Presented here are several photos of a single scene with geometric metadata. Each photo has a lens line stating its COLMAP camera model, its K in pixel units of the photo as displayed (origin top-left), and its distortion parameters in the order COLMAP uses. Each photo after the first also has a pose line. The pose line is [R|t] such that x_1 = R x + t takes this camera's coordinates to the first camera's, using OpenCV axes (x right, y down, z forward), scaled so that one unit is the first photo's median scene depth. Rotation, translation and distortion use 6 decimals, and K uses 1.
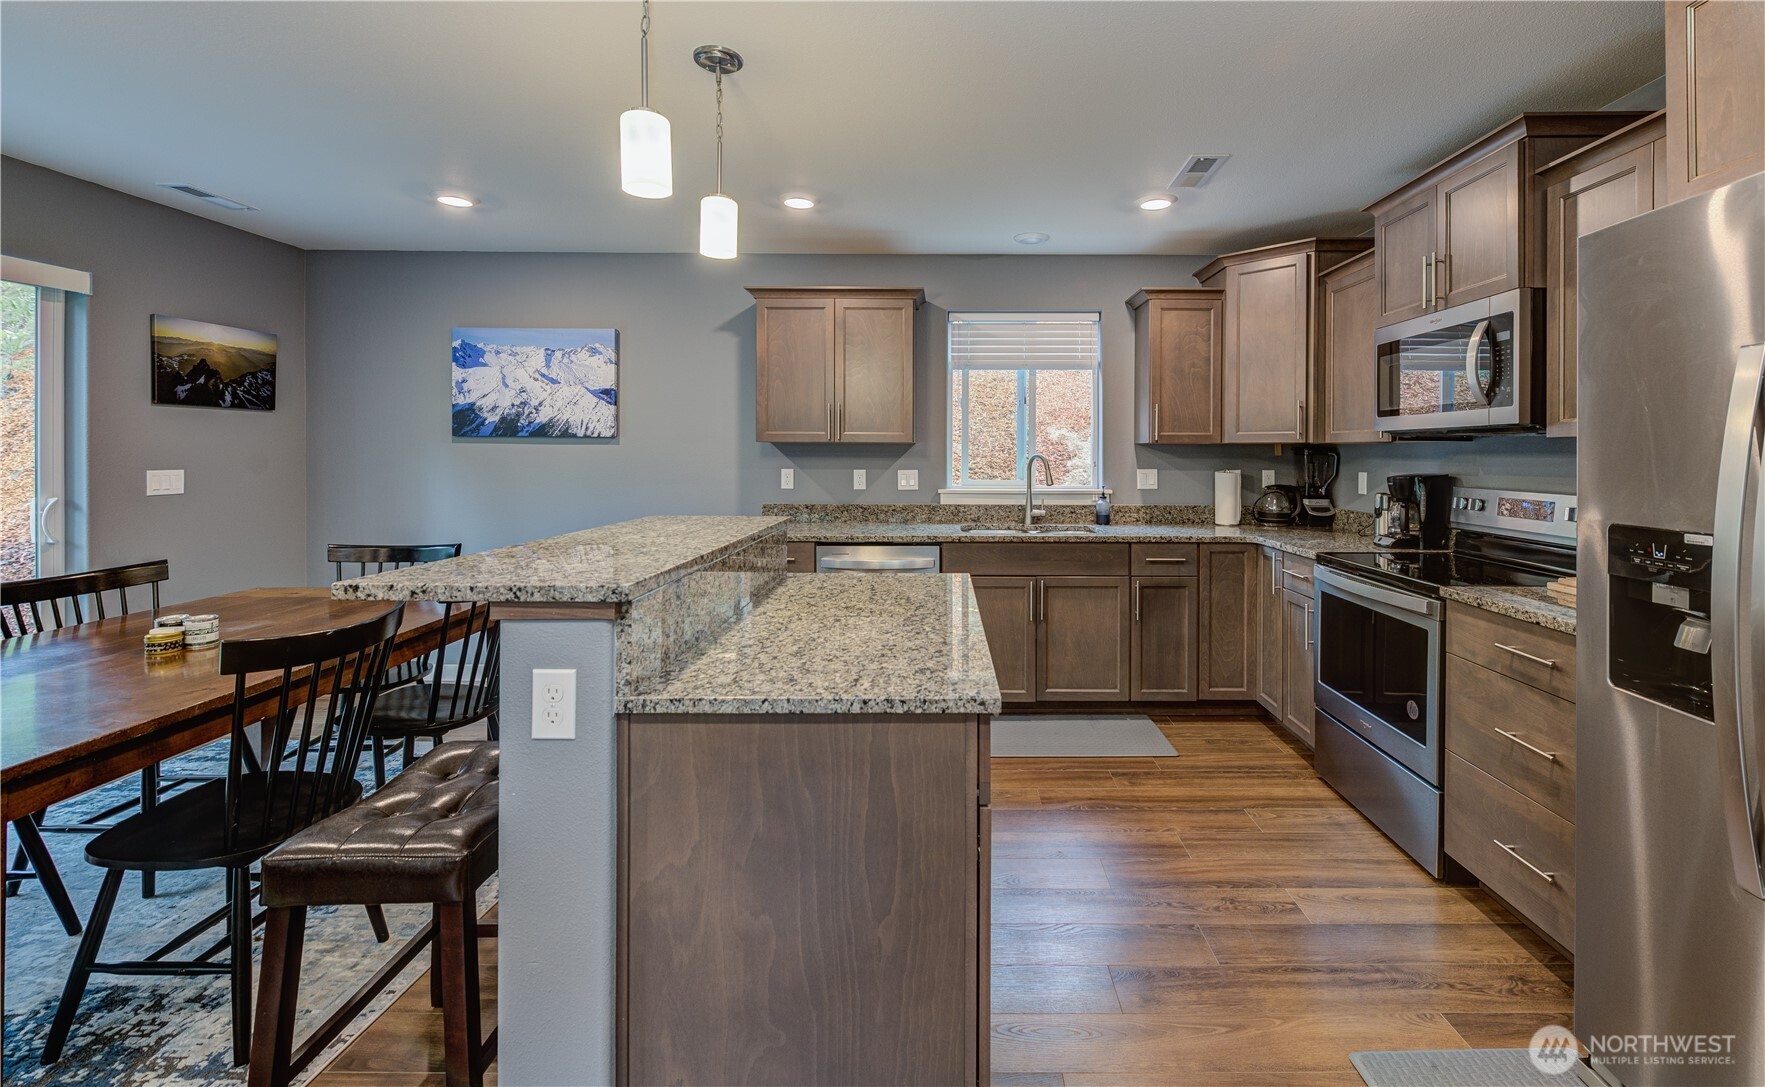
lens RADIAL K [[727.0, 0, 938.5], [0, 727.0, 462.6], [0, 0, 1]] dist [0.002729, -0.003005]
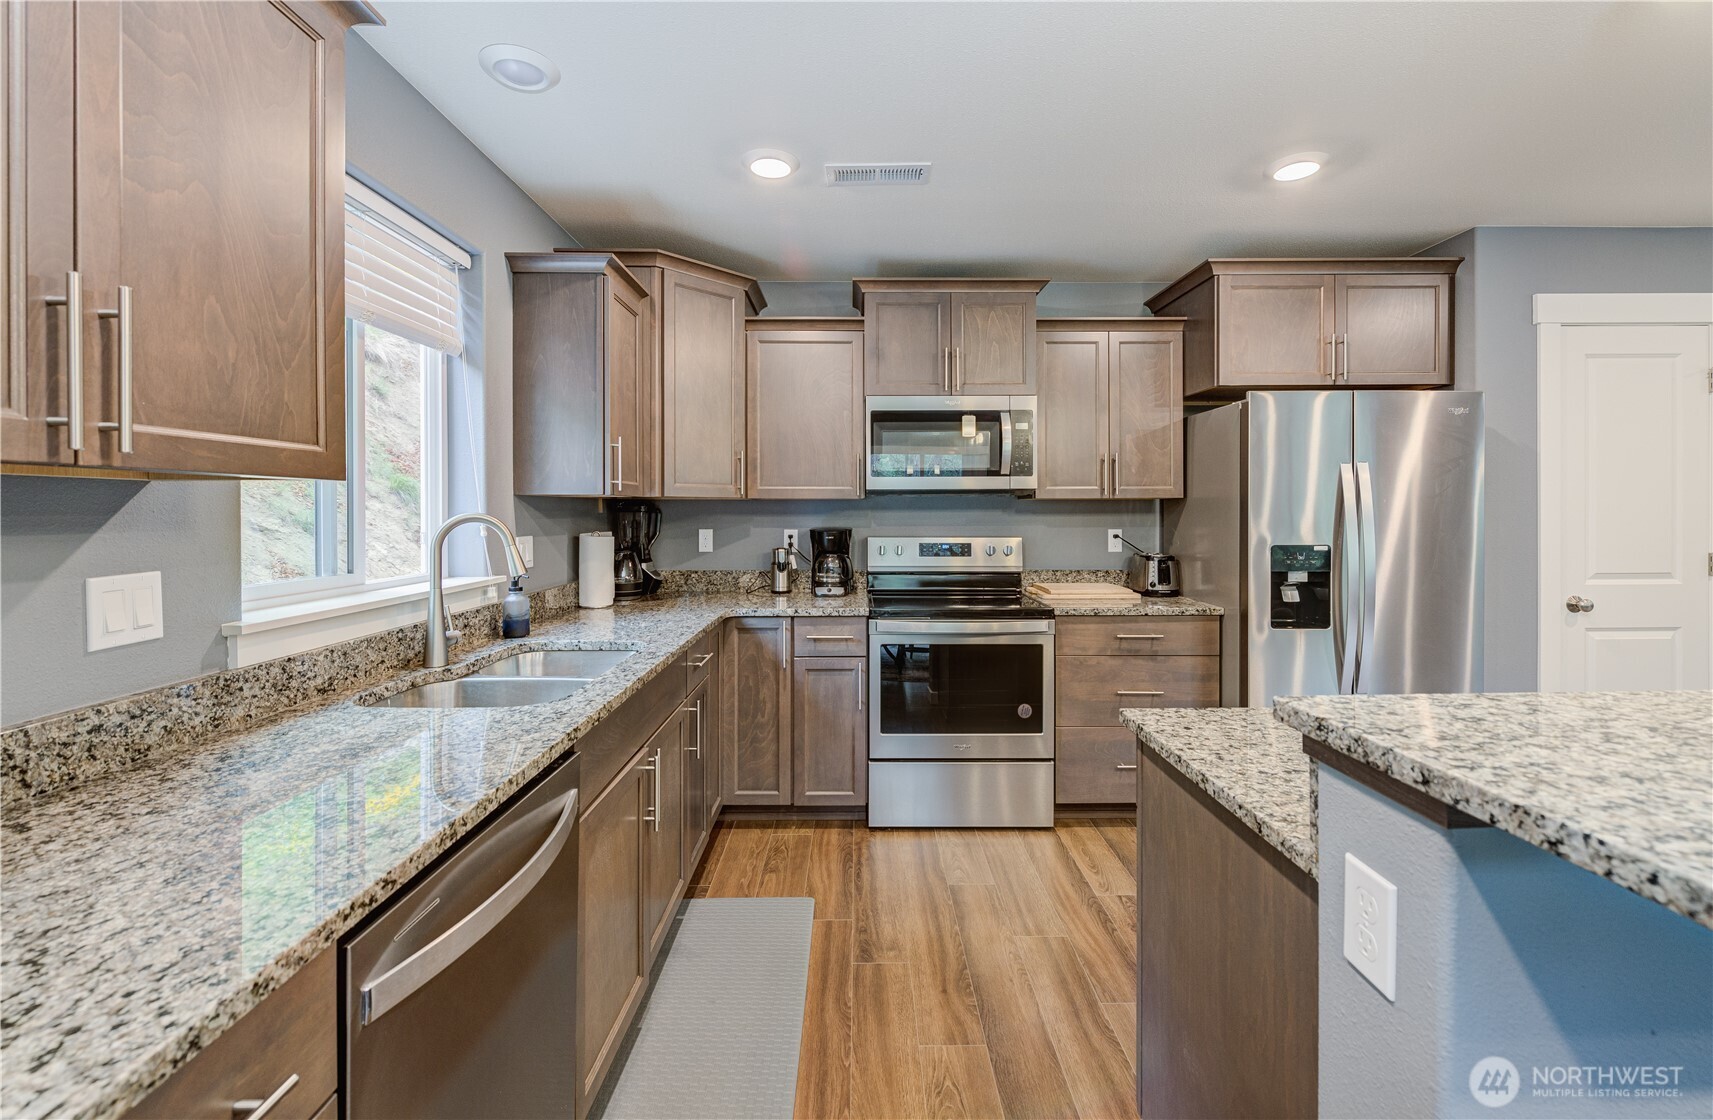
lens RADIAL K [[704.6, 0, 856.6], [0, 704.6, 516.6], [0, 0, 1]] dist [-0.003627, -0.000394]
pose [[-0.018712, -0.012988, 0.999741, -0.343535], [0.014491, 0.999807, 0.013260, -0.012608], [-0.999720, 0.014736, -0.018520, 0.791097]]
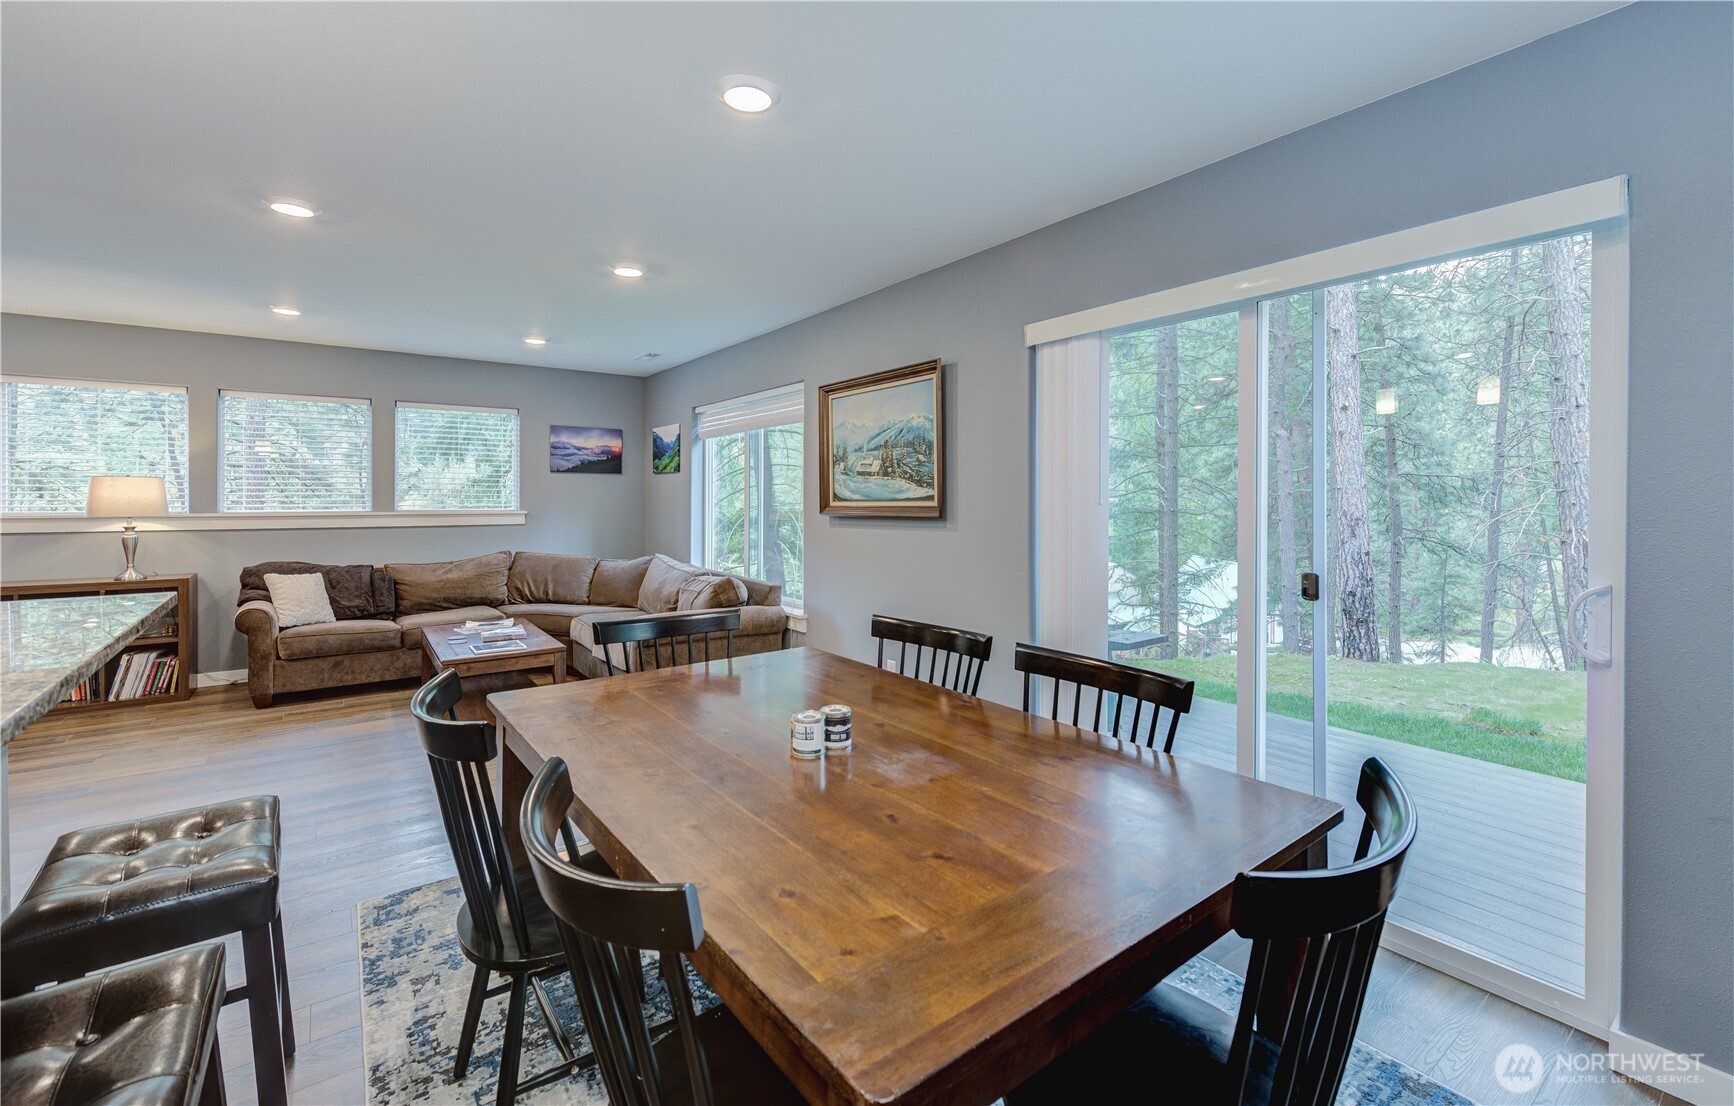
lens RADIAL K [[736.7, 0, 869.4], [0, 736.7, 496.8], [0, 0, 1]] dist [-0.004474, 0.000086]
pose [[-0.801880, -0.006086, -0.597455, -0.323489], [-0.013274, 0.999883, 0.007630, -0.015952], [0.597338, 0.014049, -0.801867, 0.893803]]
